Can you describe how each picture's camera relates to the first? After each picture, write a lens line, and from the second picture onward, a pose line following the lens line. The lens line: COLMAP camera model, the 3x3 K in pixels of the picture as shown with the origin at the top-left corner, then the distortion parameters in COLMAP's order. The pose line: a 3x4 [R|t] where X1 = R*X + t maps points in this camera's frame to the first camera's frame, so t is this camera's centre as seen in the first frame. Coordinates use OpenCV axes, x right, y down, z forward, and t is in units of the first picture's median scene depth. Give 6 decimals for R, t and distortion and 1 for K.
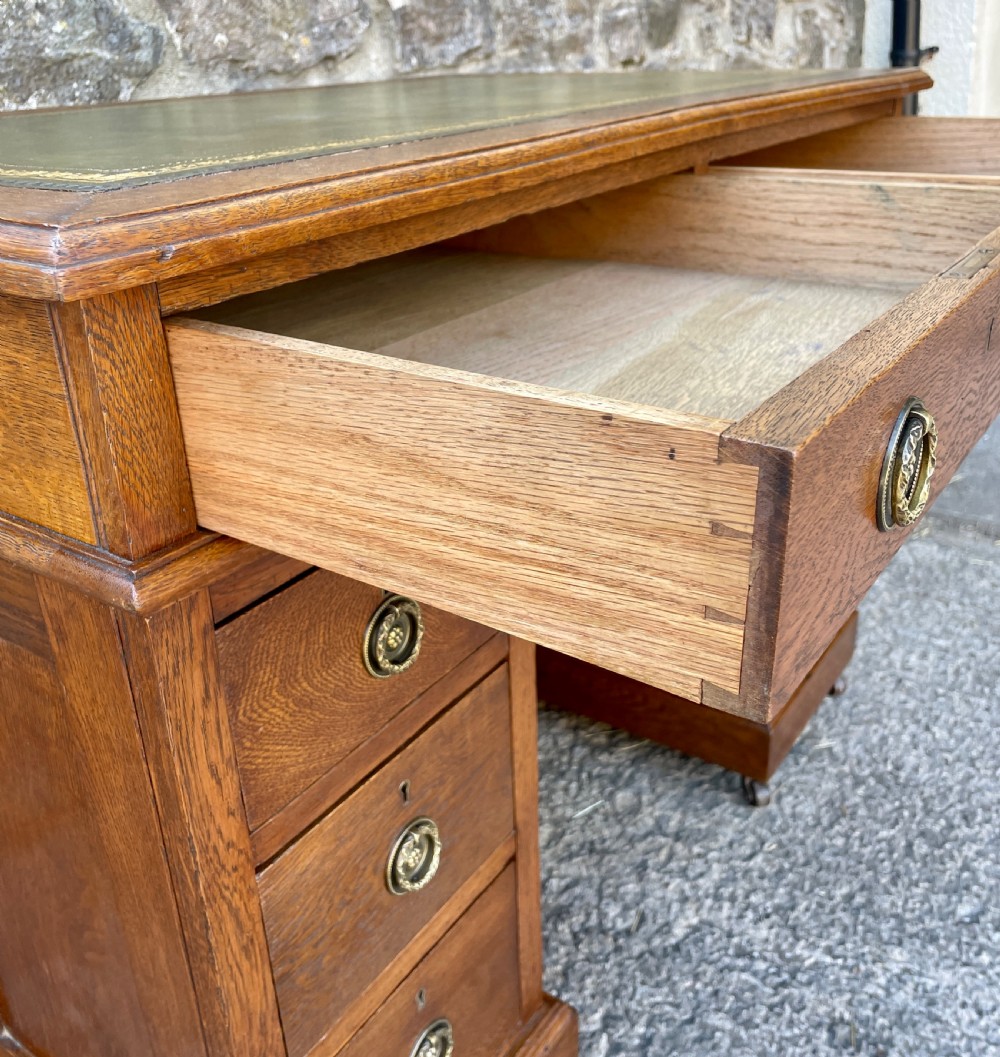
lens RADIAL K [[1034.5, 0, 500.6], [0, 1034.5, 498.3], [0, 0, 1]] dist [0.007247, 0.000000]
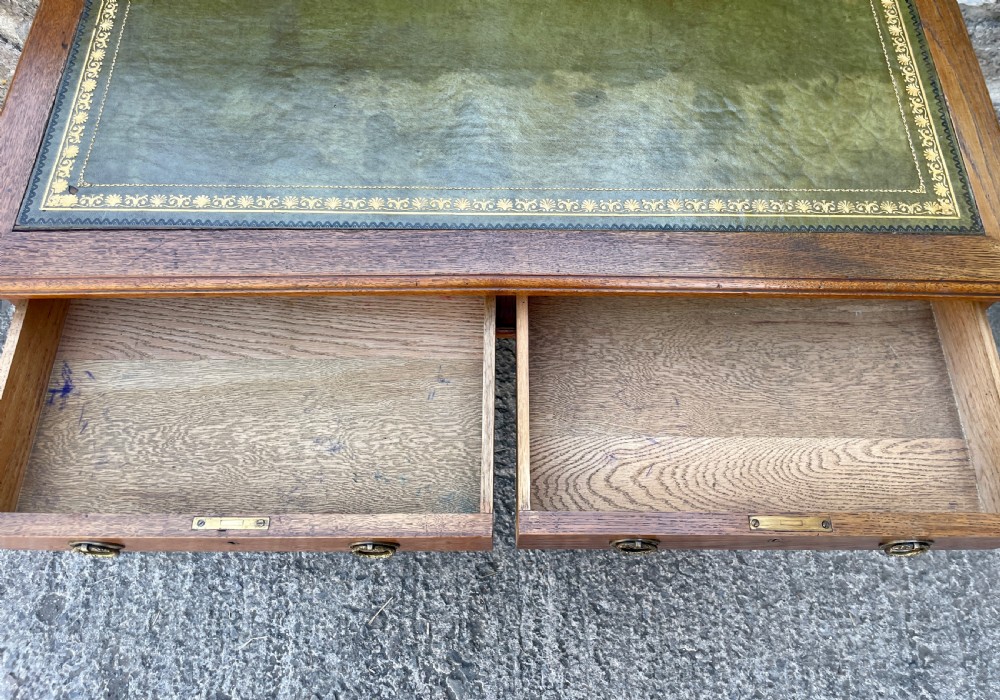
lens RADIAL K [[758.9, 0, 512.5], [0, 758.9, 318.5], [0, 0, 1]] dist [0.076873, -0.103819]
pose [[0.566783, 0.763978, -0.308376, 0.362971], [-0.373355, 0.571841, 0.730482, -0.694257], [0.734413, -0.298891, 0.609345, 0.237409]]
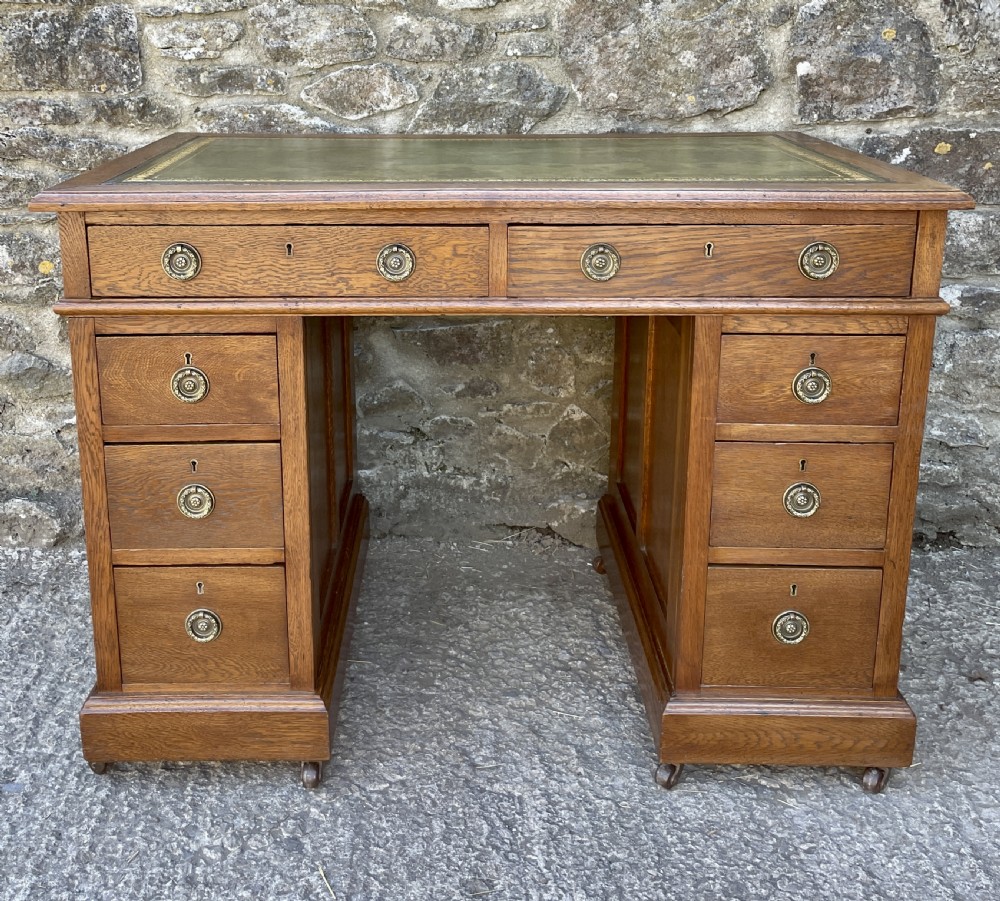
lens RADIAL K [[1145.7, 0, 438.3], [0, 1145.7, 263.4], [0, 0, 1]] dist [0.023118, 0.000000]
pose [[0.551910, 0.210571, -0.806880, 1.060614], [-0.354800, 0.934941, 0.001306, -0.153606], [0.754660, 0.285560, 0.590714, -0.079913]]
